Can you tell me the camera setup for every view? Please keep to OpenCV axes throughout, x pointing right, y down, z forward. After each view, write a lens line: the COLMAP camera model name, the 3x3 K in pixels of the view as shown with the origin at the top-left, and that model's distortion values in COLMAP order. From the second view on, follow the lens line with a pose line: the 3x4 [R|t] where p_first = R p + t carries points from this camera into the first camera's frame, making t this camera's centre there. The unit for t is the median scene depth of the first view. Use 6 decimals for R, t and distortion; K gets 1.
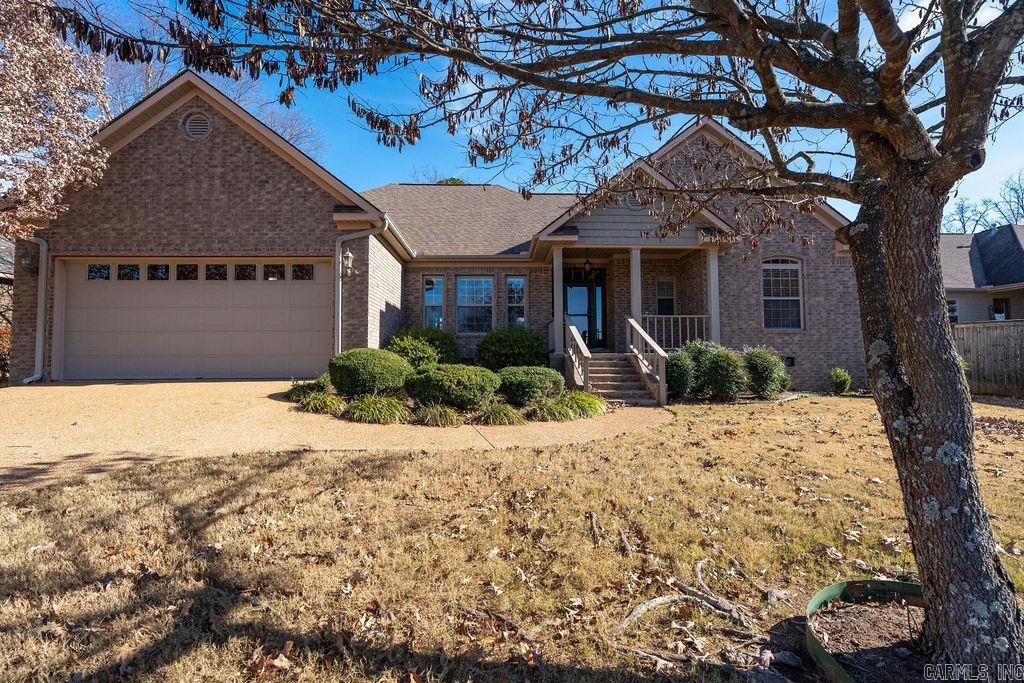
lens RADIAL K [[456.2, 0, 517.8], [0, 456.2, 342.6], [0, 0, 1]] dist [-0.002419, 0.002028]
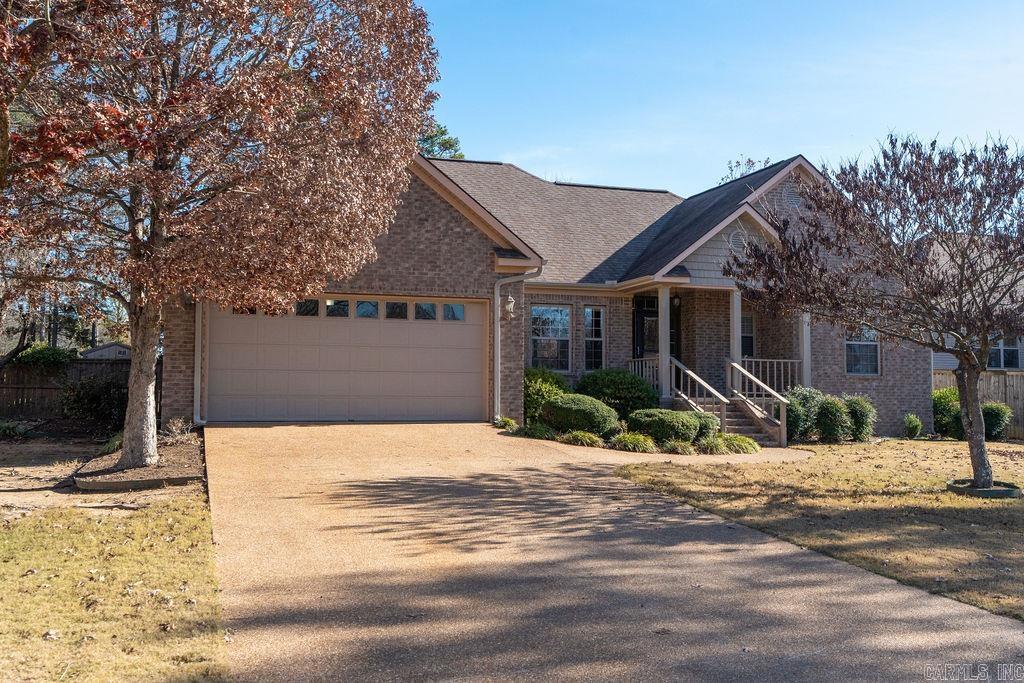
lens RADIAL K [[1003.6, 0, 507.5], [0, 1003.6, 343.4], [0, 0, 1]] dist [0.021760, 0.000000]
pose [[0.959498, 0.026079, 0.280505, -0.822775], [-0.023673, 0.999648, -0.011965, -0.055235], [-0.280718, 0.004840, 0.959778, -0.939184]]
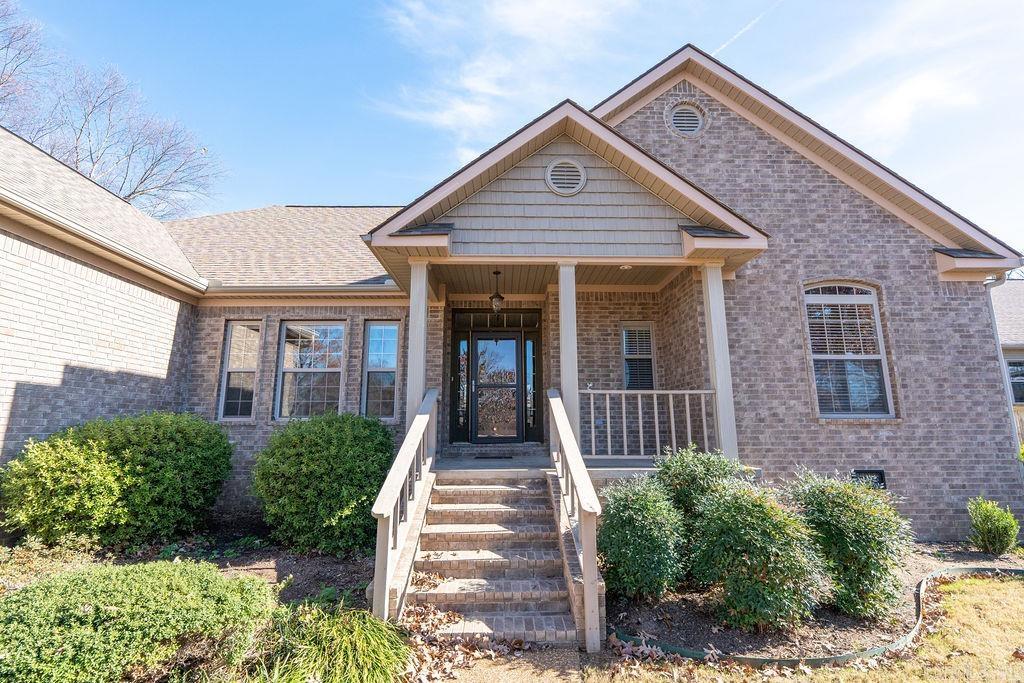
lens RADIAL K [[456.2, 0, 519.8], [0, 456.2, 343.5], [0, 0, 1]] dist [-0.002419, 0.002028]
pose [[0.999866, -0.002266, -0.016189, 0.213929], [0.000125, 0.991376, -0.131048, -0.045302], [0.016346, 0.131029, 0.991244, 0.486611]]
